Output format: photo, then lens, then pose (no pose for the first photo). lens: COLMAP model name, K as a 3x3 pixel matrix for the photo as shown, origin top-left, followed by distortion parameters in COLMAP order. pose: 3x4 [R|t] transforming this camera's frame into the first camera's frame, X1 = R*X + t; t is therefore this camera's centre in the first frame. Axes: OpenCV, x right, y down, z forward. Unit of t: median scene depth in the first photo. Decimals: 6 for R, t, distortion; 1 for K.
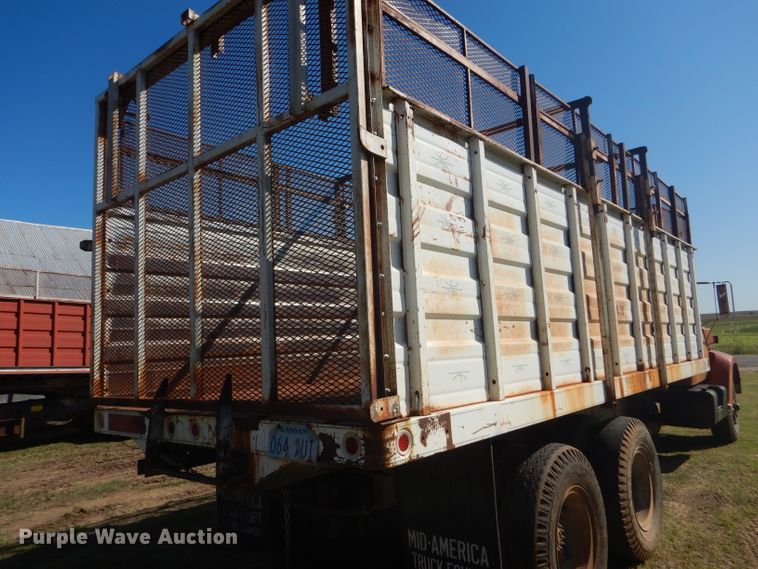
lens RADIAL K [[541.9, 0, 384.4], [0, 541.9, 273.4], [0, 0, 1]] dist [0.005441, -0.001682]
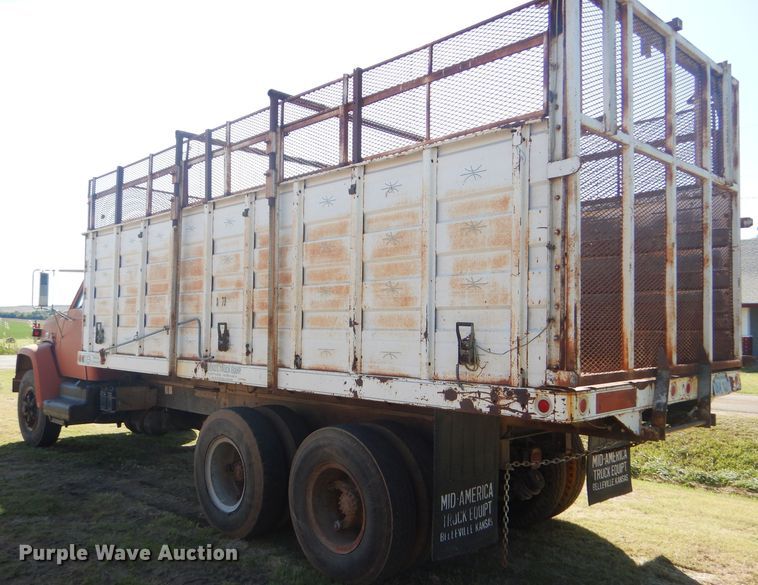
lens RADIAL K [[662.2, 0, 374.5], [0, 662.2, 314.7], [0, 0, 1]] dist [0.016195, -0.032475]
pose [[0.094374, 0.067894, 0.993219, -1.855000], [-0.141343, 0.988479, -0.054139, 0.291211], [-0.985452, -0.135275, 0.102884, 1.499837]]
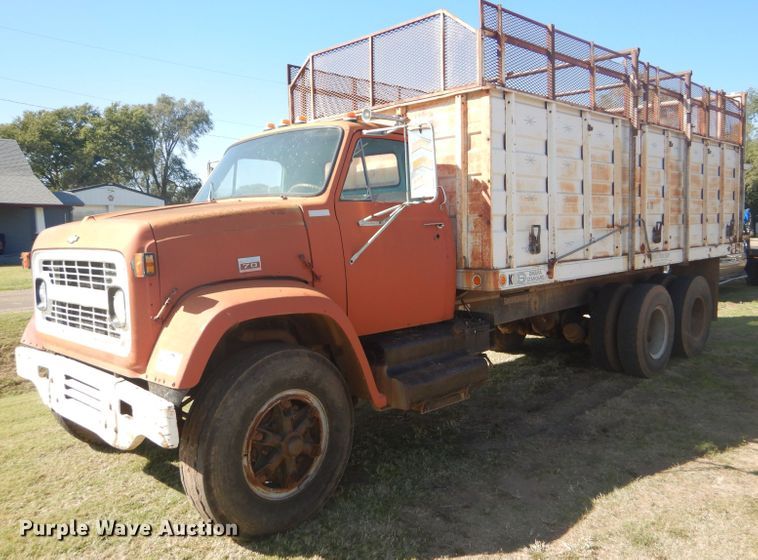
lens RADIAL K [[618.4, 0, 376.3], [0, 618.4, 262.0], [0, 0, 1]] dist [0.000487, -0.002247]
pose [[-0.993818, 0.055272, 0.096285, 0.905101], [0.049017, 0.996605, -0.066154, 0.534954], [-0.099615, -0.061026, -0.993153, 4.636590]]
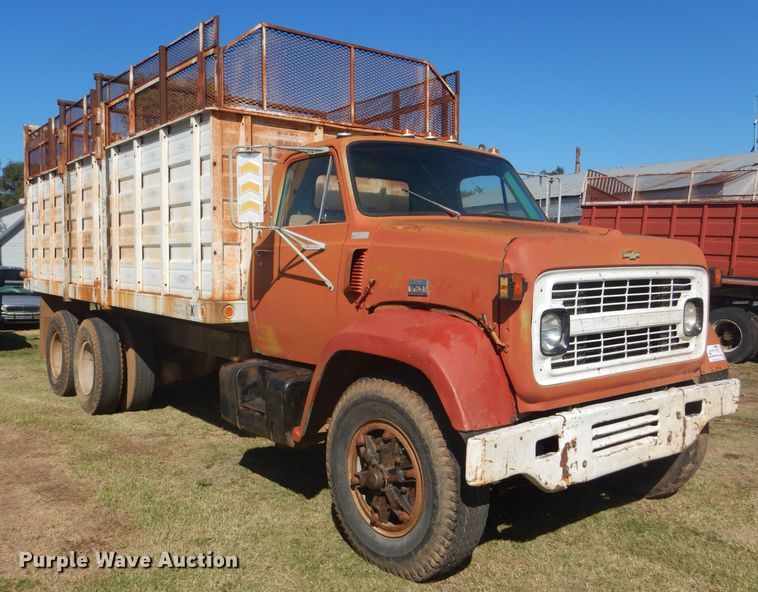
lens RADIAL K [[704.5, 0, 373.0], [0, 704.5, 304.0], [0, 0, 1]] dist [0.004917, 0.000000]
pose [[-0.214092, 0.095212, -0.972162, 3.090510], [0.125371, 0.989685, 0.069319, 0.304467], [0.968735, -0.107040, -0.223821, 3.199743]]
